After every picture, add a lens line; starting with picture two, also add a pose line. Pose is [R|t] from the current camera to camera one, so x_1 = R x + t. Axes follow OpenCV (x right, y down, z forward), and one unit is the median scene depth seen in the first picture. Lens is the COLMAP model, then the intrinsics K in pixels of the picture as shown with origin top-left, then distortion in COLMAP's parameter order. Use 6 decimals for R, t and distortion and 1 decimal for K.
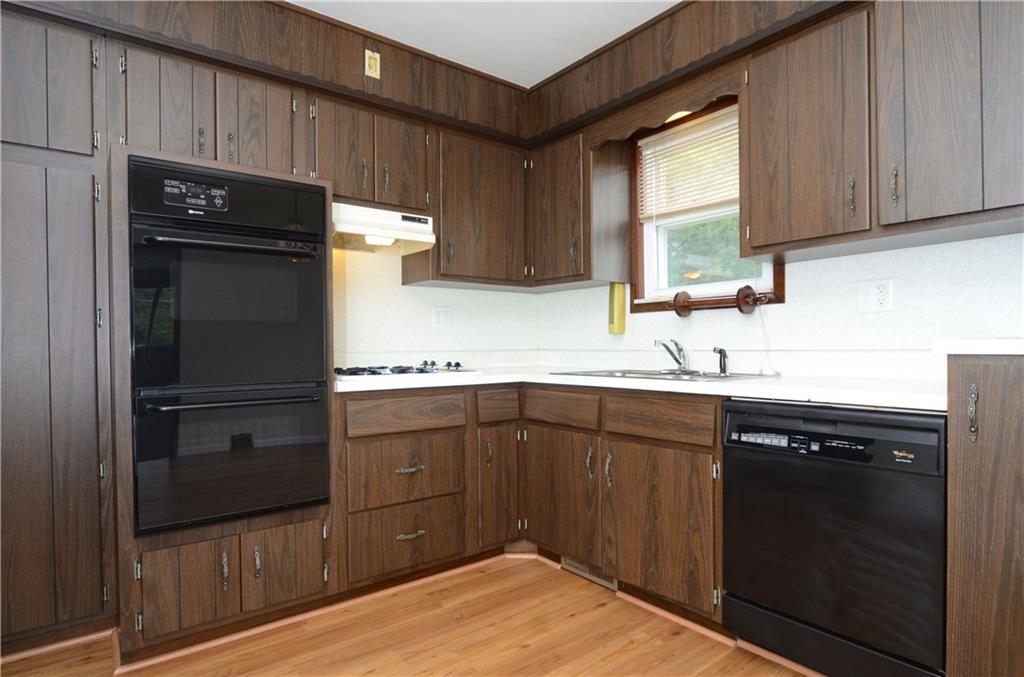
lens RADIAL K [[554.3, 0, 516.3], [0, 554.3, 353.7], [0, 0, 1]] dist [-0.018707, 0.000747]
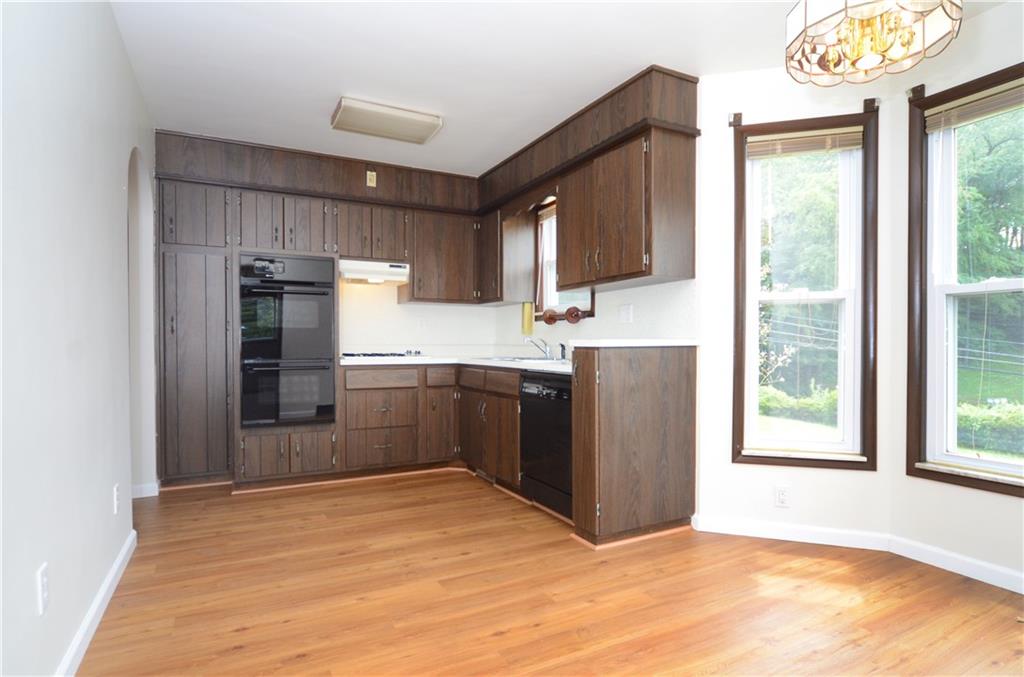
lens RADIAL K [[539.5, 0, 514.6], [0, 539.5, 353.5], [0, 0, 1]] dist [-0.019349, 0.002502]
pose [[0.983643, 0.012717, -0.179681, 0.540927], [-0.011683, 0.999909, 0.006811, 0.009976], [0.179751, -0.004600, 0.983701, -0.646070]]
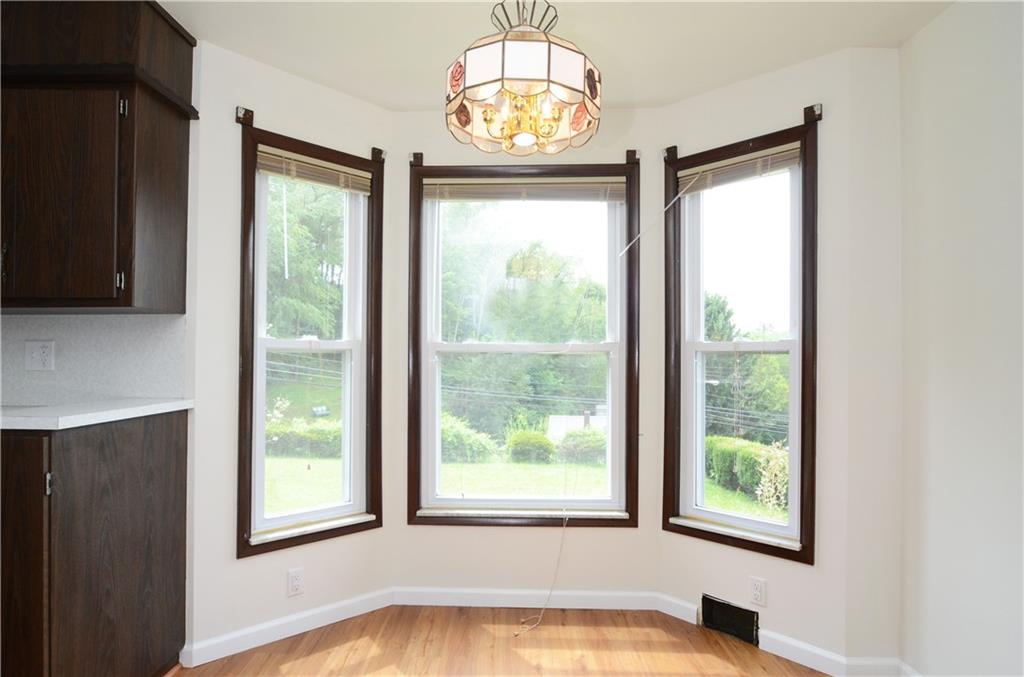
lens RADIAL K [[569.3, 0, 511.4], [0, 569.3, 355.9], [0, 0, 1]] dist [-0.015342, 0.000461]
pose [[0.626476, 0.020833, 0.779163, 0.329940], [-0.002803, 0.999696, -0.024476, -0.071449], [-0.779436, 0.013150, 0.626344, -0.345592]]
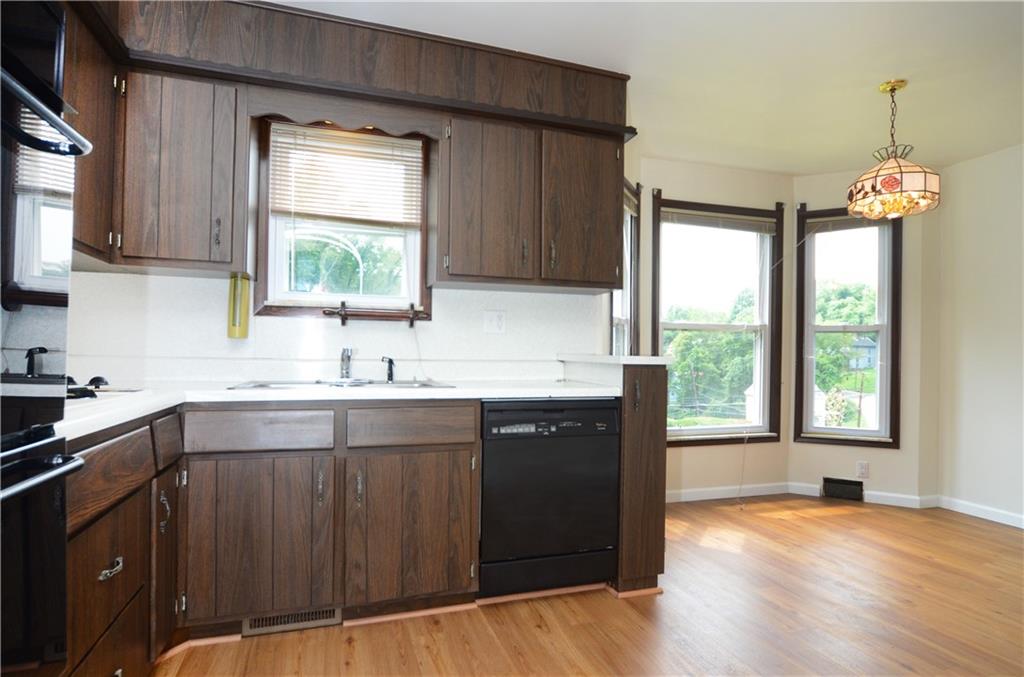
lens RADIAL K [[539.5, 0, 514.6], [0, 539.5, 353.5], [0, 0, 1]] dist [-0.019349, 0.002502]
pose [[0.342501, 0.015772, 0.939385, -0.559004], [-0.003623, 0.999874, -0.015467, -0.002774], [-0.939510, 0.001894, 0.342515, 0.424137]]
